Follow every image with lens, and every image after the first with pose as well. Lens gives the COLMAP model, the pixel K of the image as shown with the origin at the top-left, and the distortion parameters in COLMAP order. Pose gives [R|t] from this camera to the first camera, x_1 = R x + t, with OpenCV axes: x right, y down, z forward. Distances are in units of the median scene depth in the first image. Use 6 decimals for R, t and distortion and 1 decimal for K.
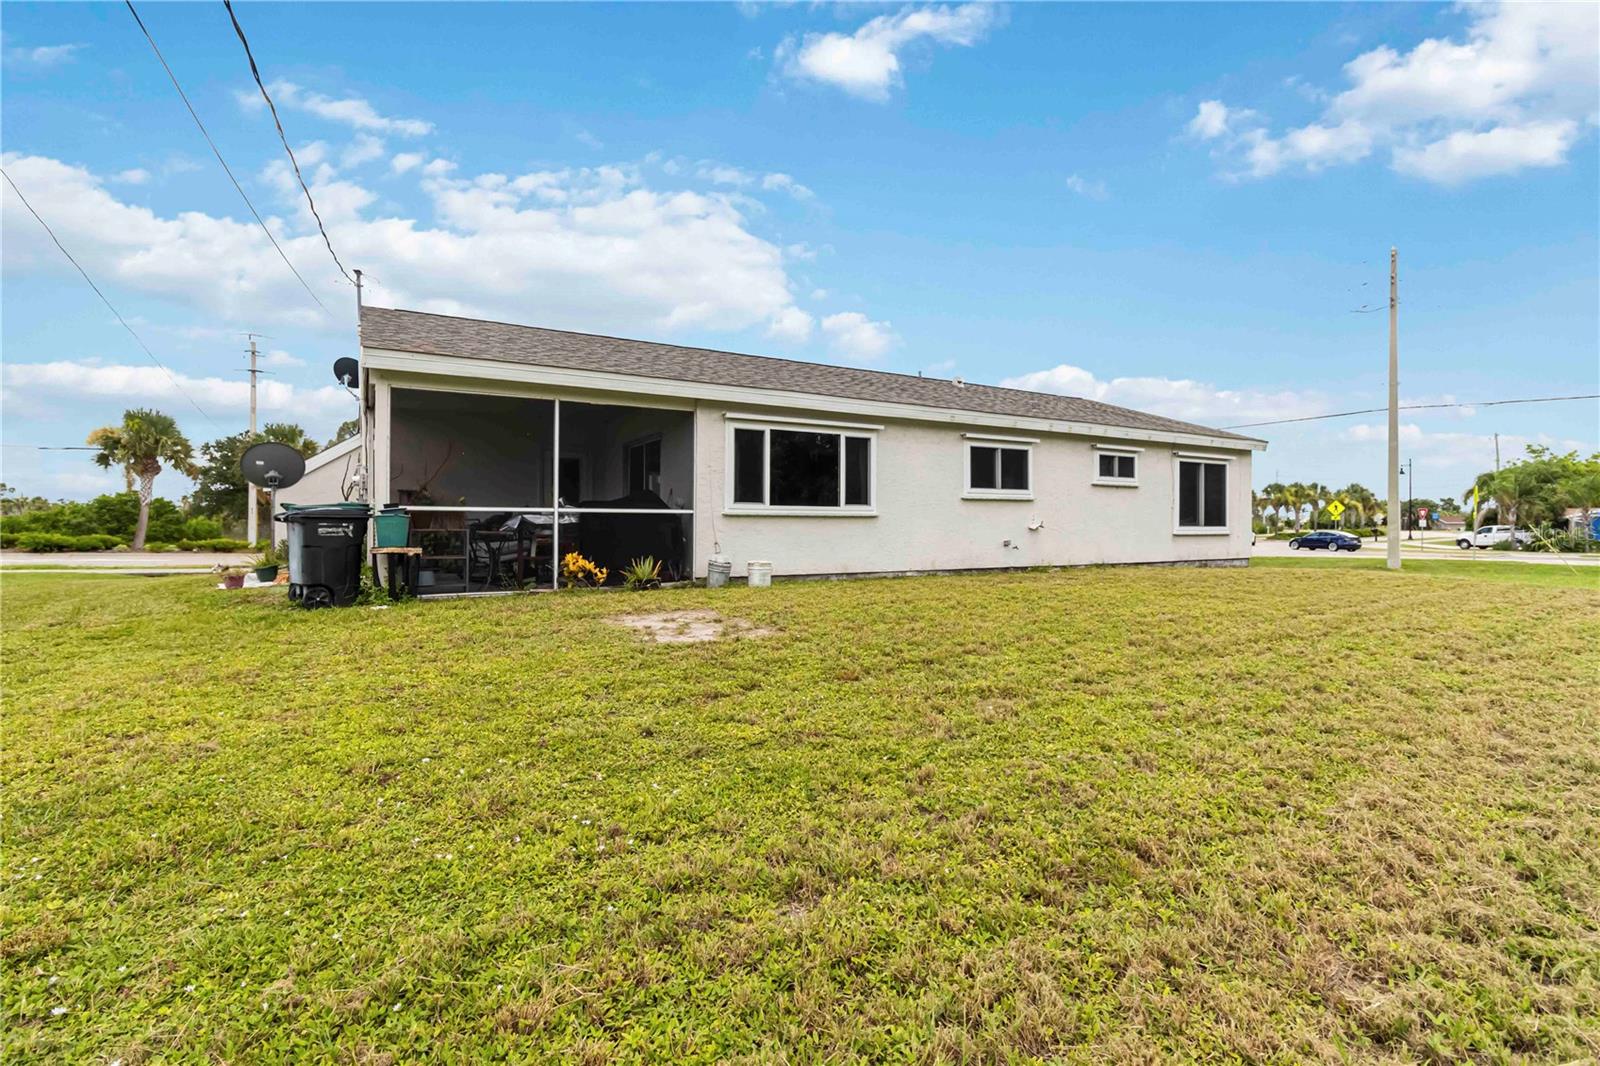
lens RADIAL K [[758.6, 0, 804.7], [0, 758.6, 519.5], [0, 0, 1]] dist [0.001331, 0.000525]
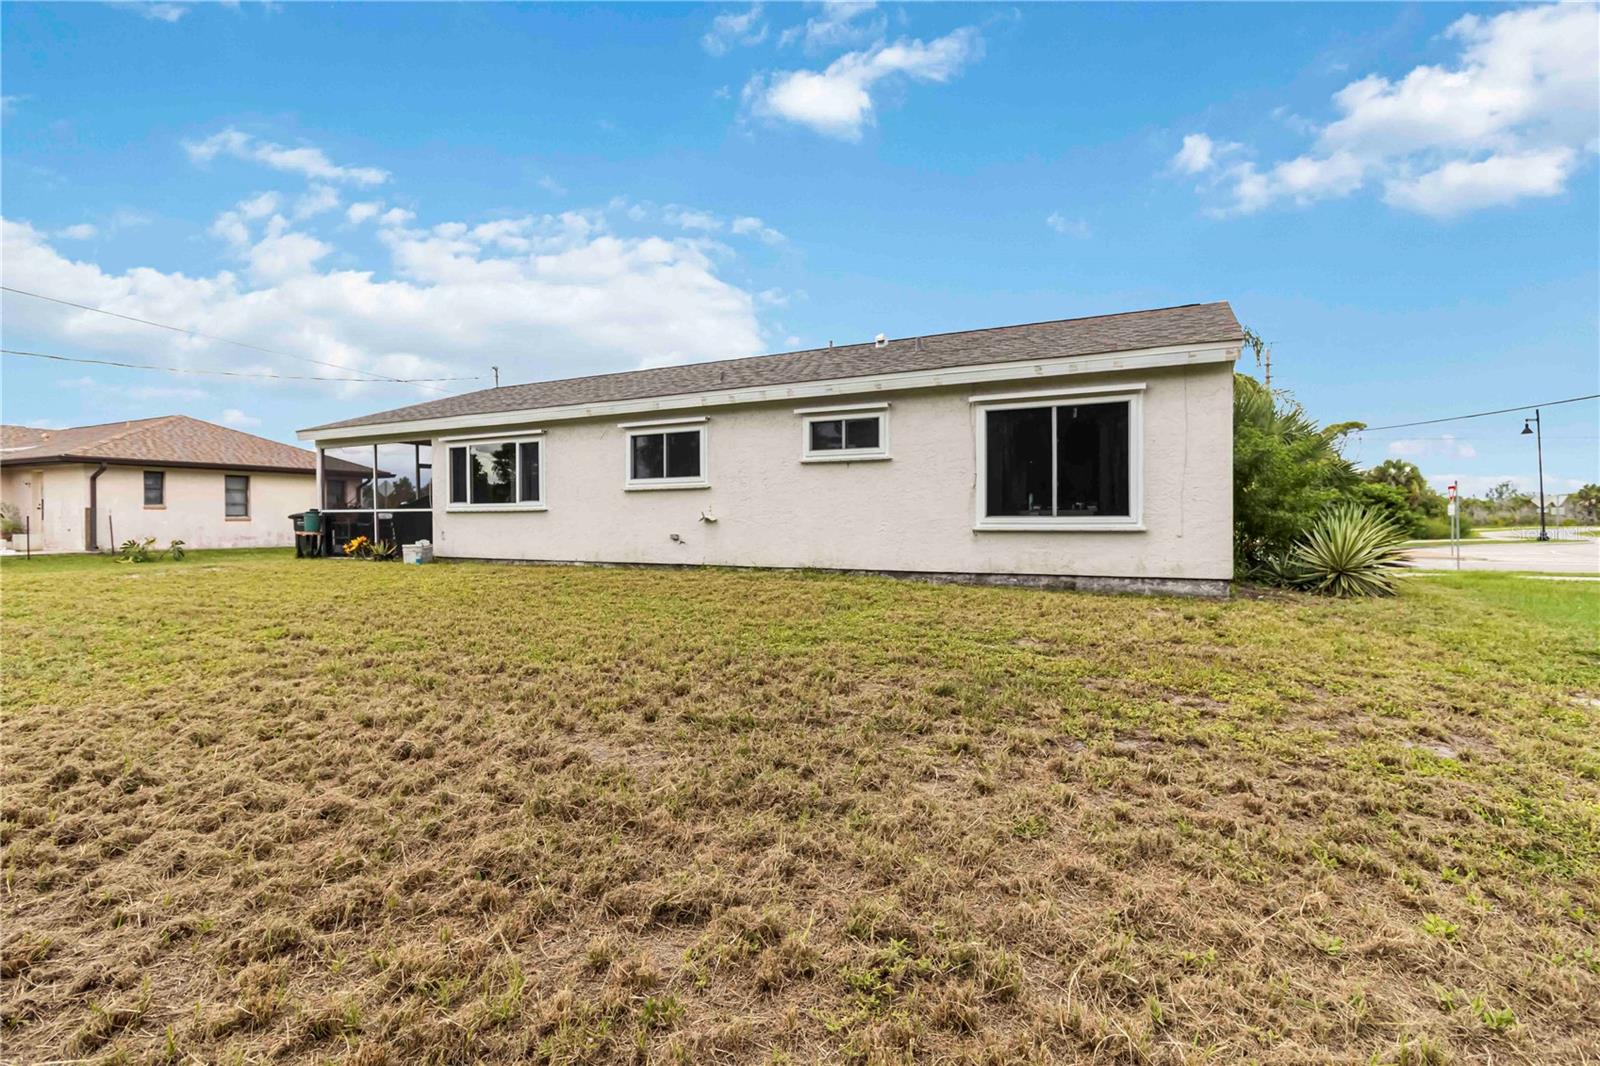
lens RADIAL K [[760.7, 0, 806.4], [0, 760.7, 513.9], [0, 0, 1]] dist [0.001368, 0.000938]
pose [[0.526716, -0.009242, -0.849991, 1.129867], [0.010925, 0.999932, -0.004102, 0.008678], [0.849971, -0.007126, 0.526782, 0.664556]]
